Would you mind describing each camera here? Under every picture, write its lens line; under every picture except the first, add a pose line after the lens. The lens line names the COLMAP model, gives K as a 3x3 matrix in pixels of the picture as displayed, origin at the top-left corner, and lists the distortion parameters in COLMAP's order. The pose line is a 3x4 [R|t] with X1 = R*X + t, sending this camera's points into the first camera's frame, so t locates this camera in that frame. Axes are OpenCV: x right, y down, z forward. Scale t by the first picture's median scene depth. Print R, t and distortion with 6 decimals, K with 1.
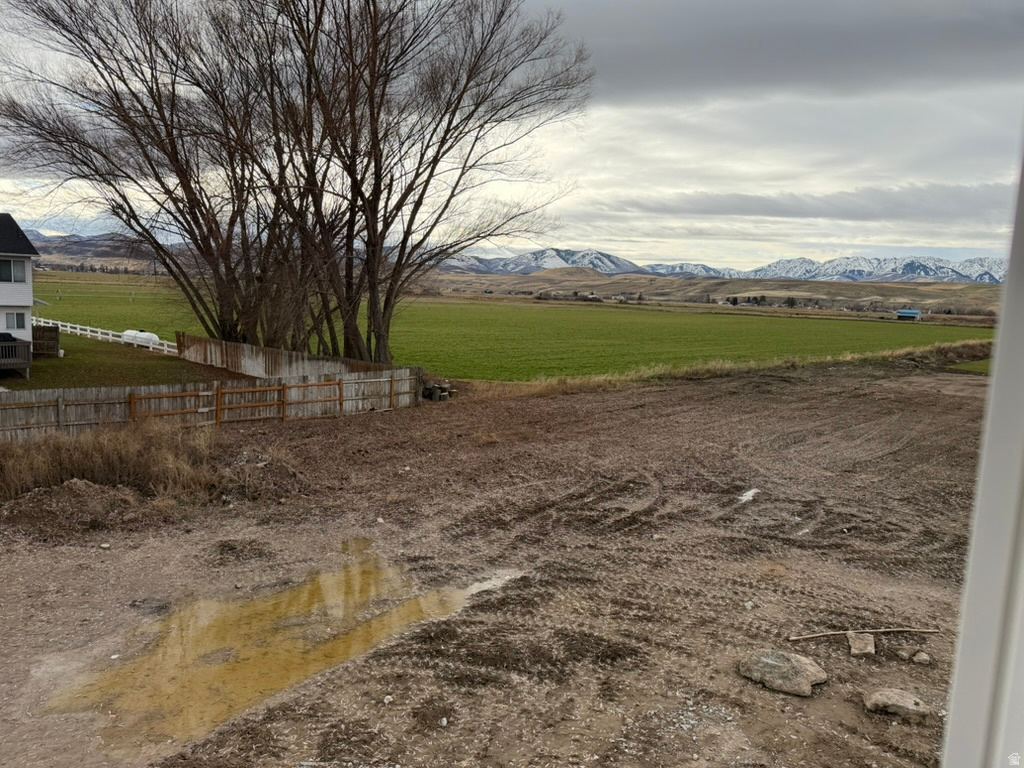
lens RADIAL K [[708.1, 0, 508.8], [0, 708.1, 382.0], [0, 0, 1]] dist [0.086815, -0.120355]
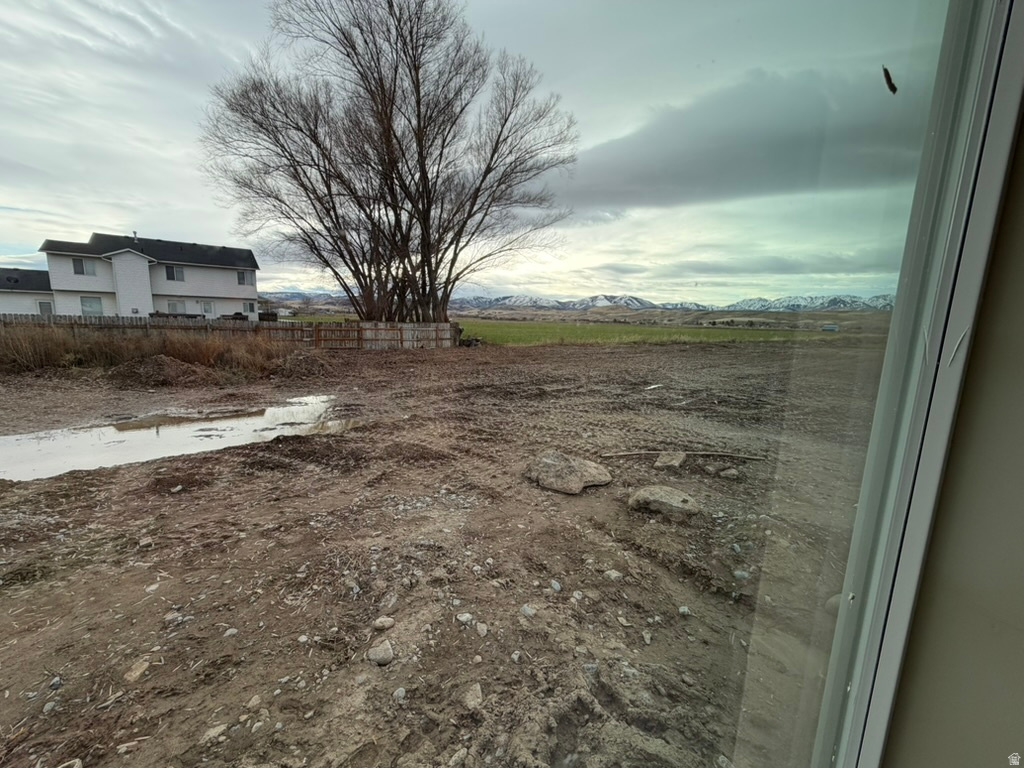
lens RADIAL K [[410.1, 0, 509.1], [0, 410.1, 367.9], [0, 0, 1]] dist [-0.000465, -0.000228]
pose [[0.987147, 0.005764, -0.159708, 0.321245], [-0.007773, 0.999898, -0.011958, 0.218820], [0.159623, 0.013046, 0.987092, 0.360851]]
